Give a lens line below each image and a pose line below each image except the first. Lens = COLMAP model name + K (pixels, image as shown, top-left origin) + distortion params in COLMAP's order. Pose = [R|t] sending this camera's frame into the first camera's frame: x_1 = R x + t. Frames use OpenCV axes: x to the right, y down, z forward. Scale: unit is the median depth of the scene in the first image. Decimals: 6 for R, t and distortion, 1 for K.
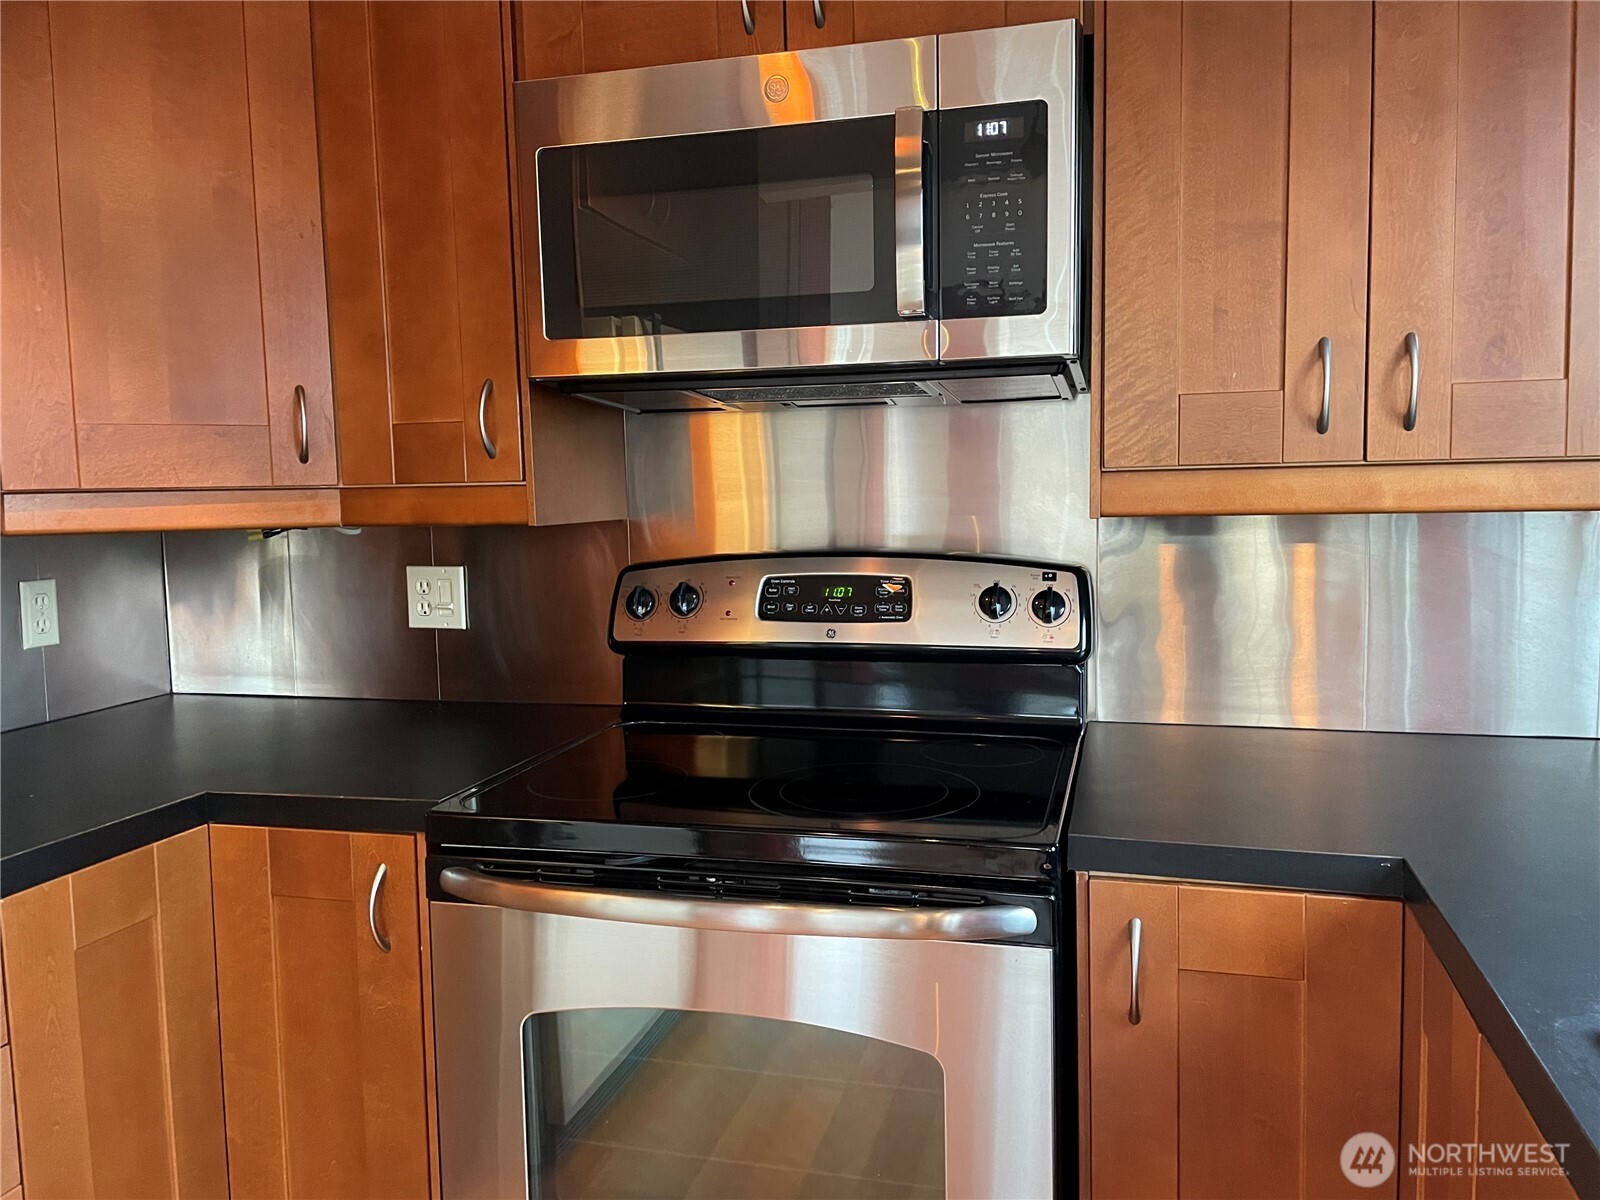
lens RADIAL K [[1206.5, 0, 809.5], [0, 1206.5, 590.1], [0, 0, 1]] dist [0.096675, -0.126560]
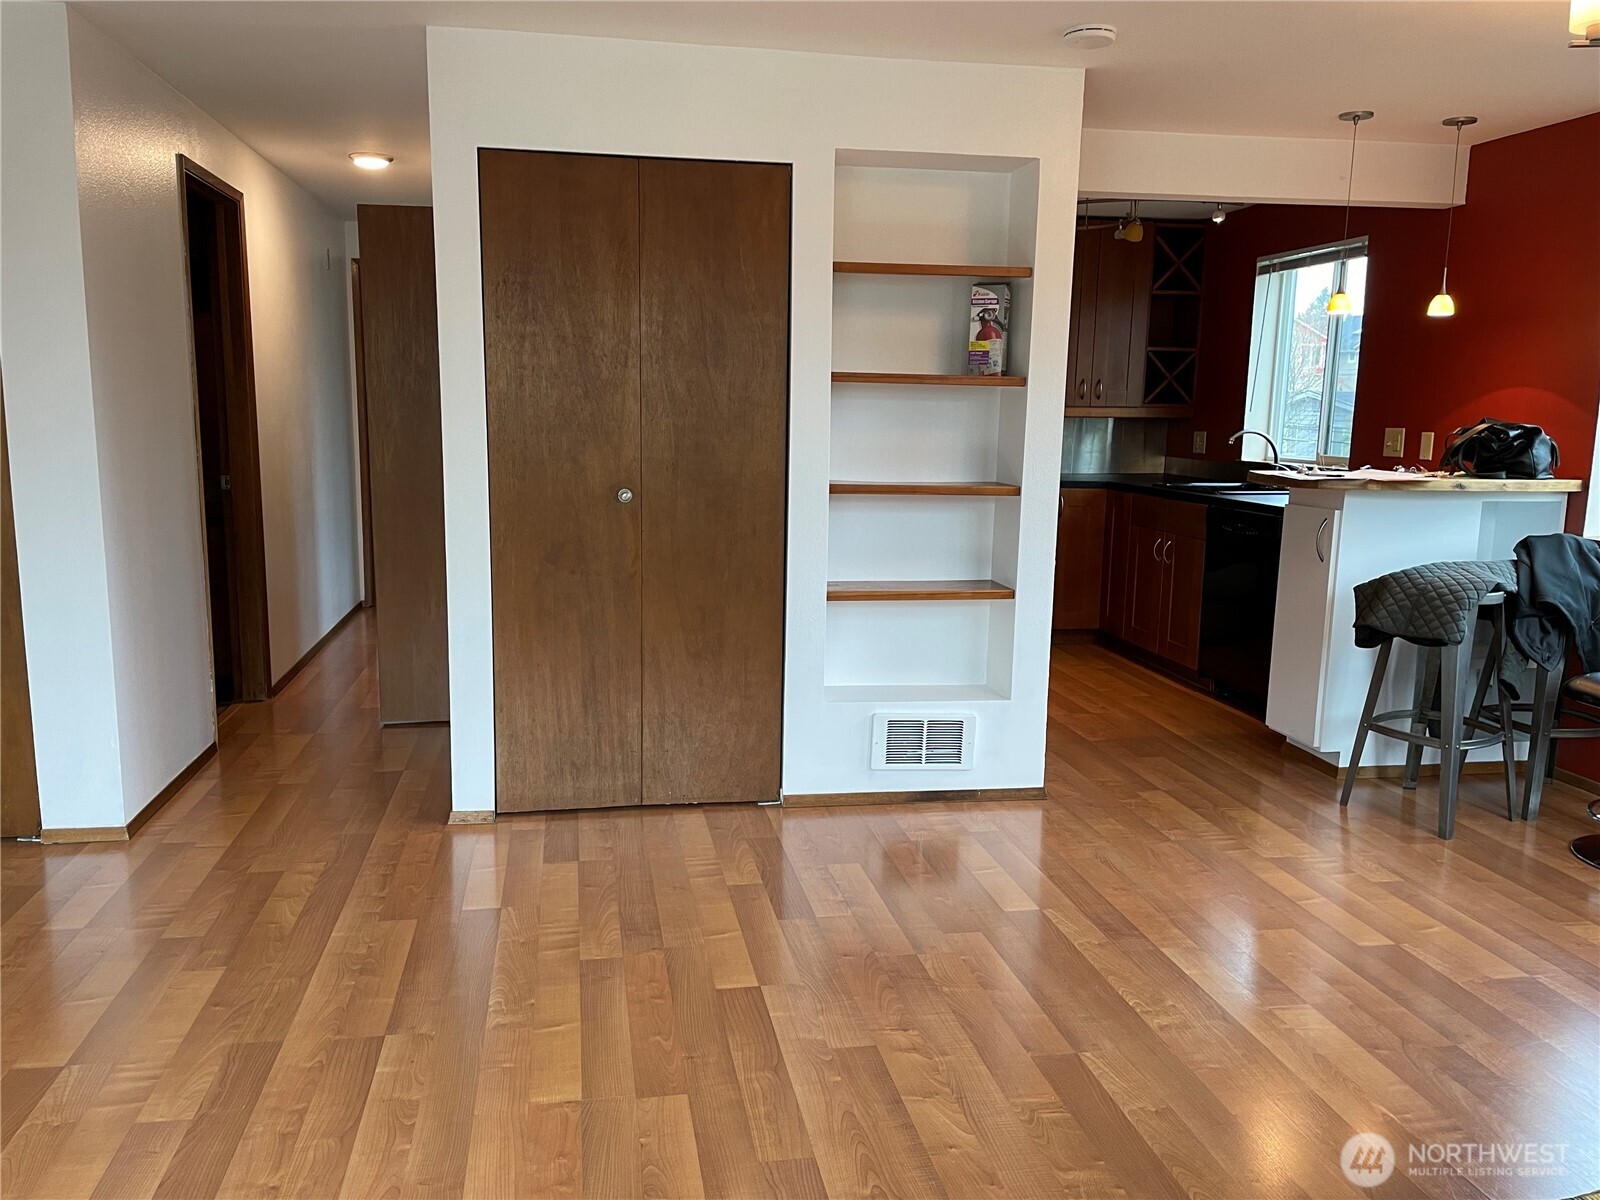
lens RADIAL K [[1206.5, 0, 787.2], [0, 1206.5, 598.3], [0, 0, 1]] dist [0.096675, -0.126560]
pose [[0.904796, -0.030915, 0.424721, -2.086357], [-0.000020, 0.997358, 0.072639, 0.234506], [-0.425844, -0.065732, 0.902406, -2.209104]]
